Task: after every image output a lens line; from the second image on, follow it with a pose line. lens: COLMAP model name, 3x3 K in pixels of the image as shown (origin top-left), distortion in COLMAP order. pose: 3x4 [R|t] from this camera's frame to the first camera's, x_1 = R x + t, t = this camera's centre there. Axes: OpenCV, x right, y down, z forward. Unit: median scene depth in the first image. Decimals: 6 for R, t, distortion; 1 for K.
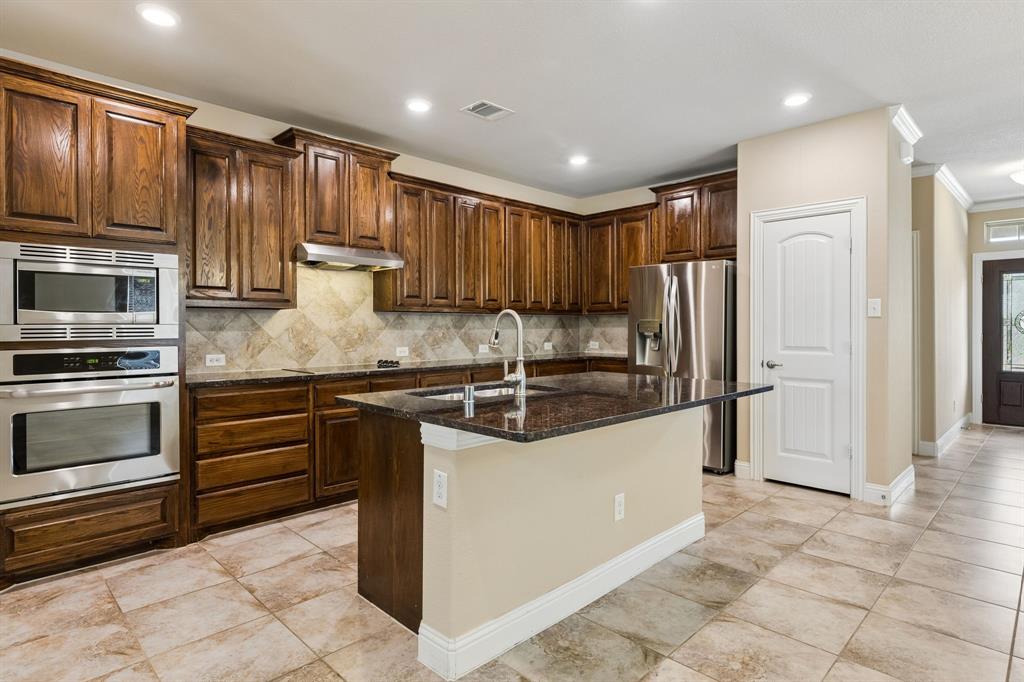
lens RADIAL K [[551.4, 0, 513.2], [0, 551.4, 333.5], [0, 0, 1]] dist [-0.015910, 0.000892]
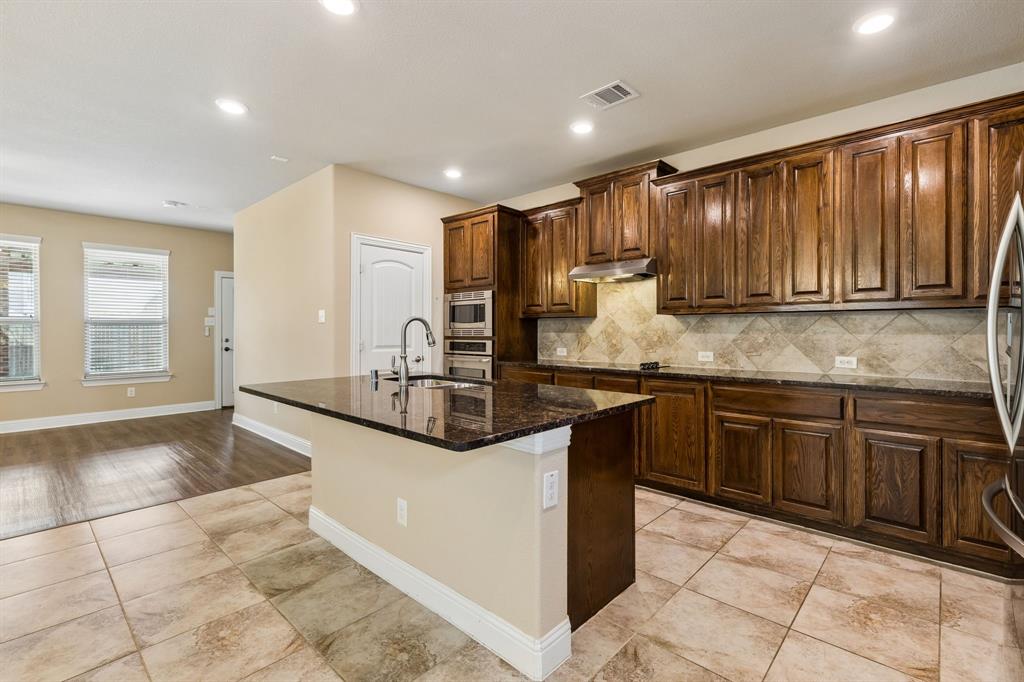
lens RADIAL K [[457.7, 0, 517.0], [0, 457.7, 335.8], [0, 0, 1]] dist [0.013461, -0.000297]
pose [[0.043765, 0.017775, -0.998884, 0.651943], [-0.010396, 0.999796, 0.017335, -0.014741], [0.998988, 0.009626, 0.043941, 0.736547]]
